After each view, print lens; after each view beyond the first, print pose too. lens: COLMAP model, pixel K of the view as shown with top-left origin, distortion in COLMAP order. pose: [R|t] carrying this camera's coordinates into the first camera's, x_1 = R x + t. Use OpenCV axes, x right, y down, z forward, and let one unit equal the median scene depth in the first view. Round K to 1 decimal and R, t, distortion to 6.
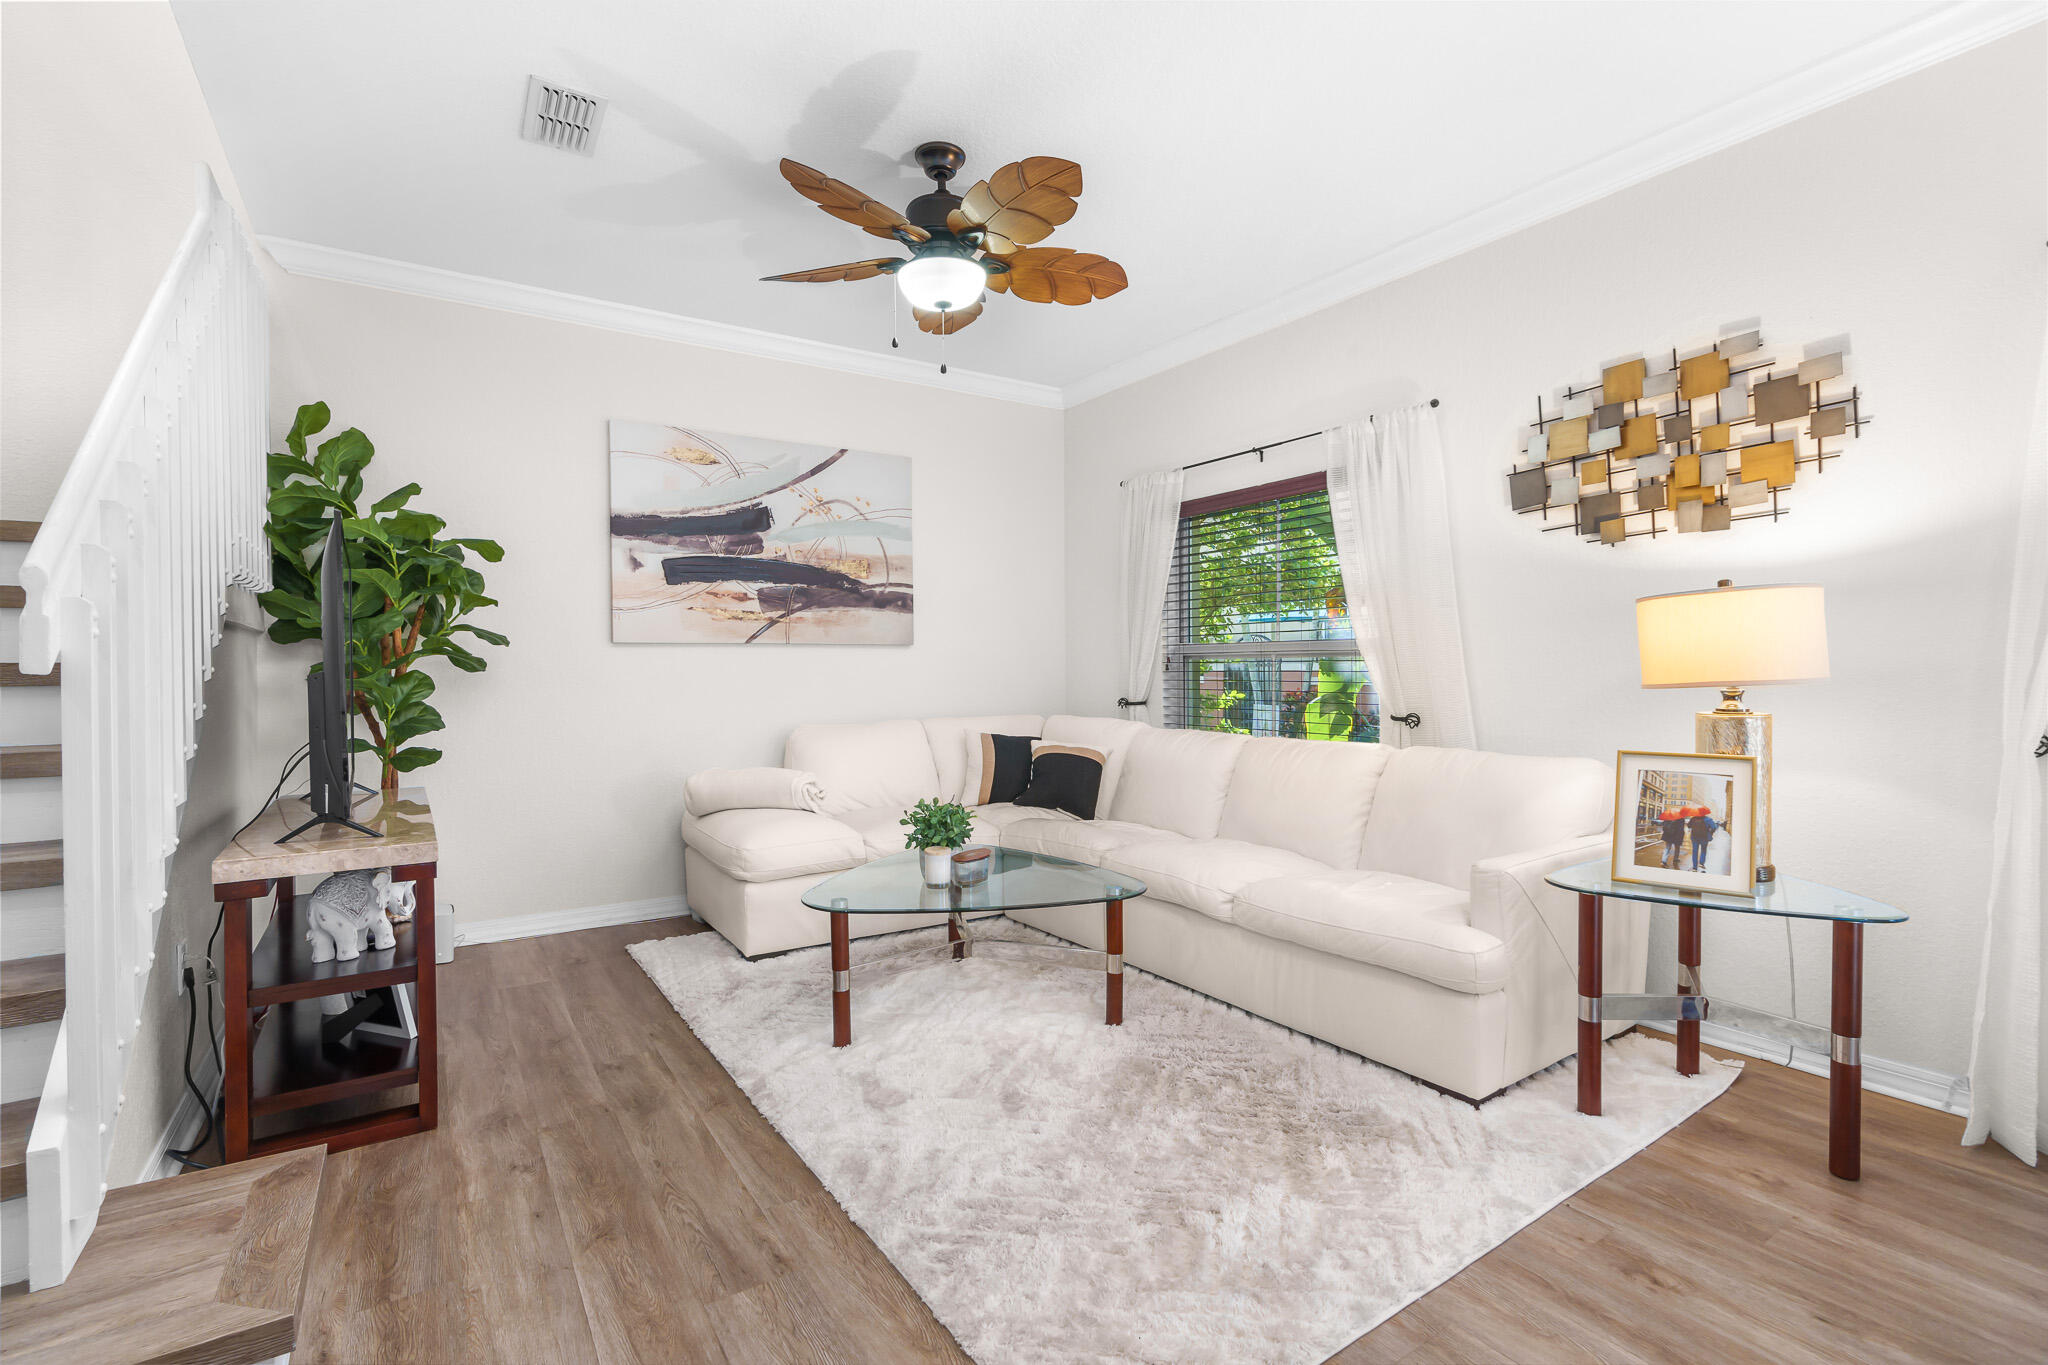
lens RADIAL K [[925.0, 0, 1022.5], [0, 925.0, 679.7], [0, 0, 1]] dist [-0.003857, 0.000044]
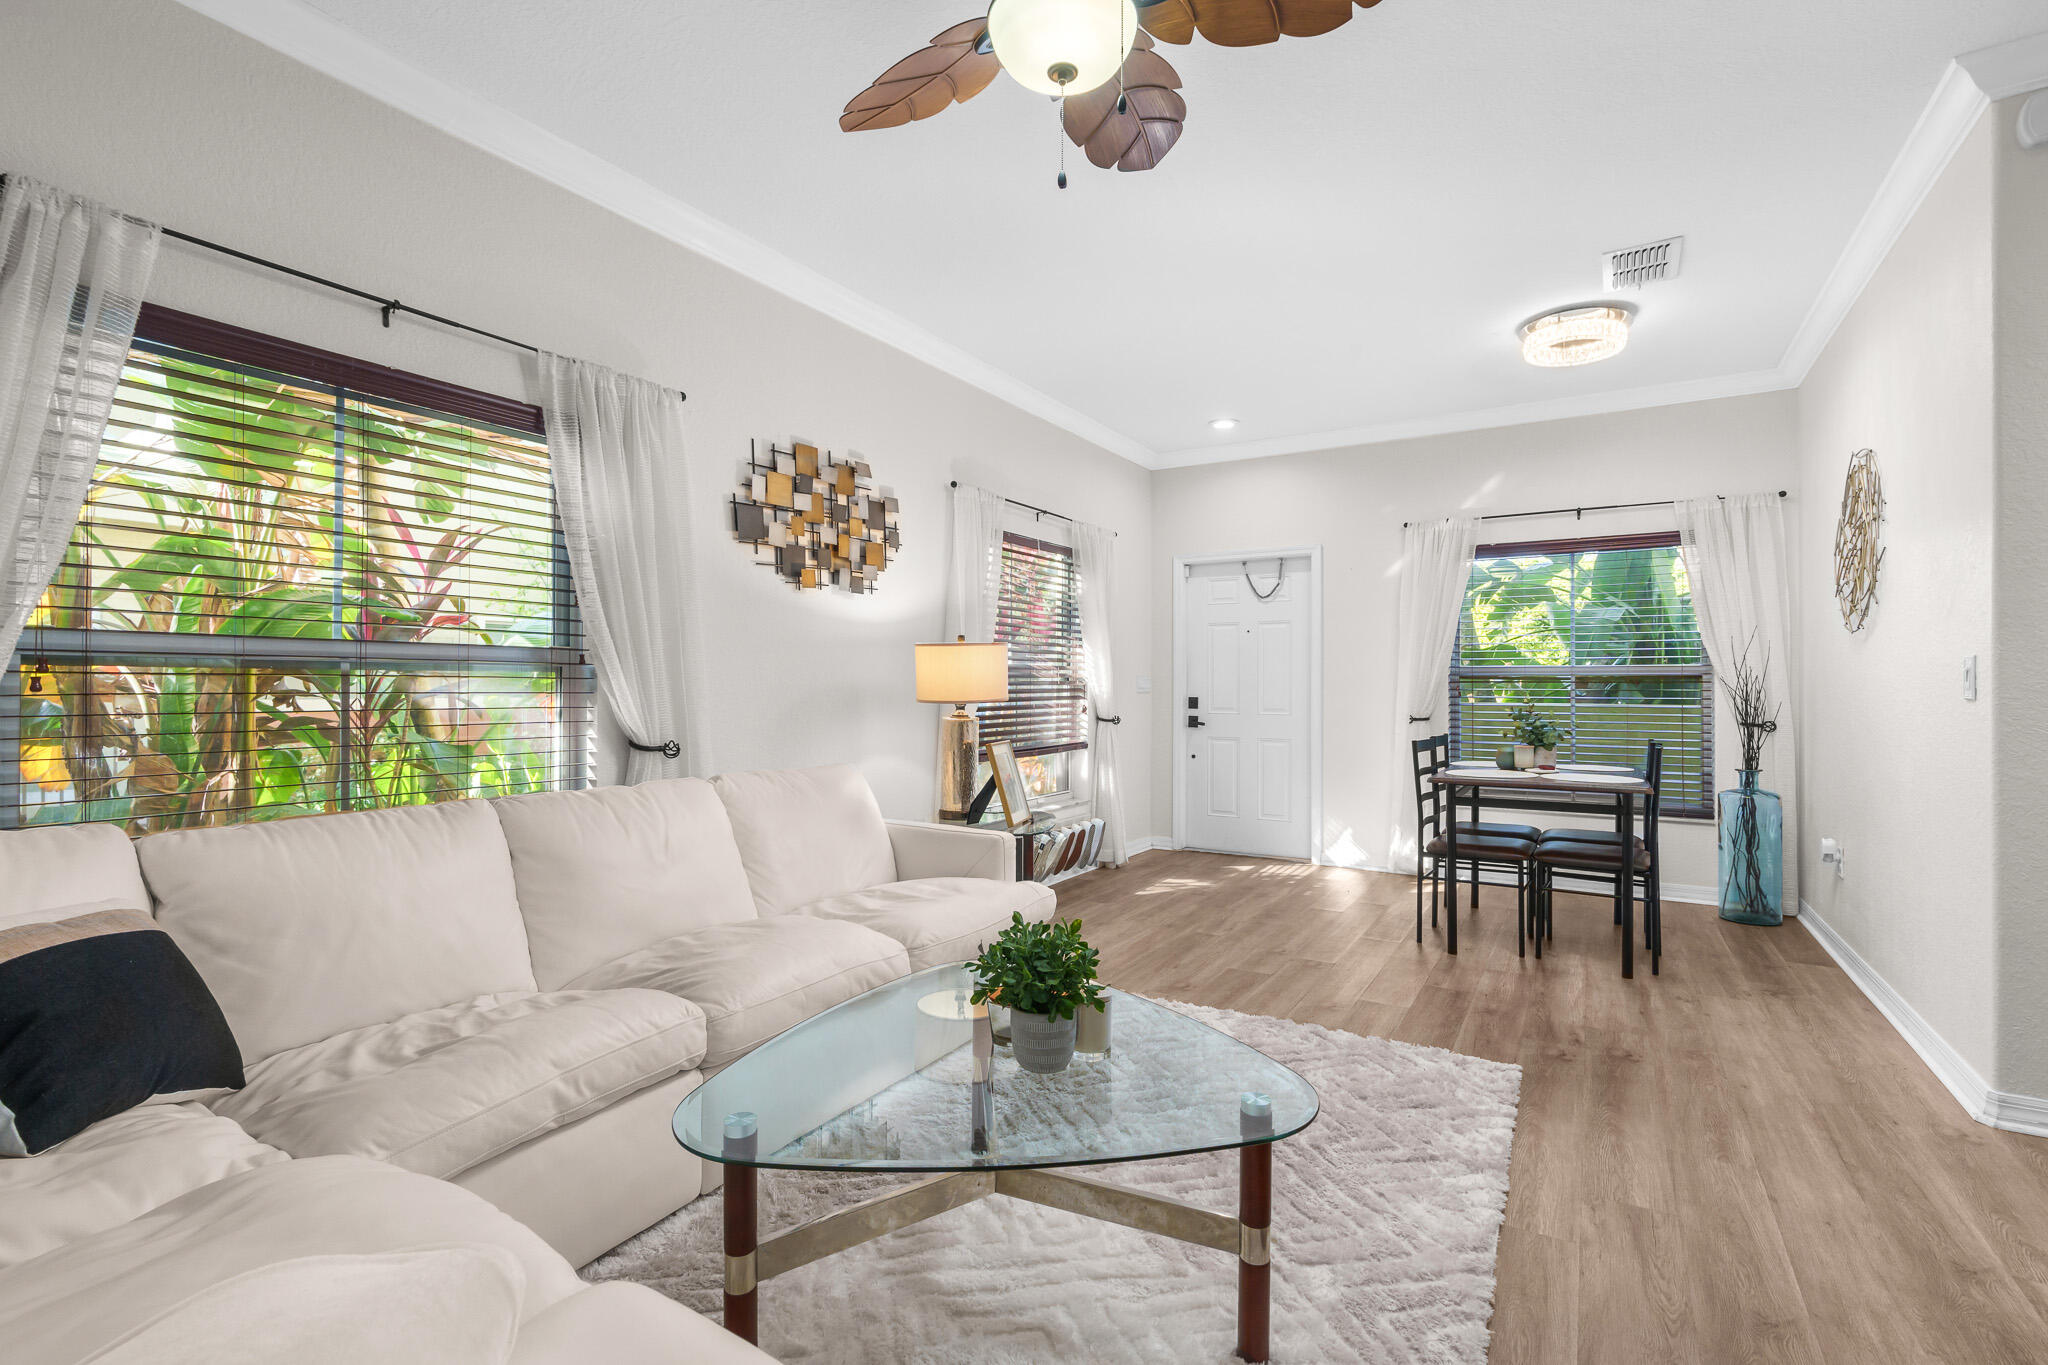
lens RADIAL K [[925.0, 0, 1019.2], [0, 925.0, 687.8], [0, 0, 1]] dist [-0.003857, 0.000044]
pose [[-0.422656, 0.004939, 0.906277, -0.599357], [0.012987, 0.999915, 0.000607, -0.011944], [-0.906197, 0.012027, -0.422685, 1.267581]]
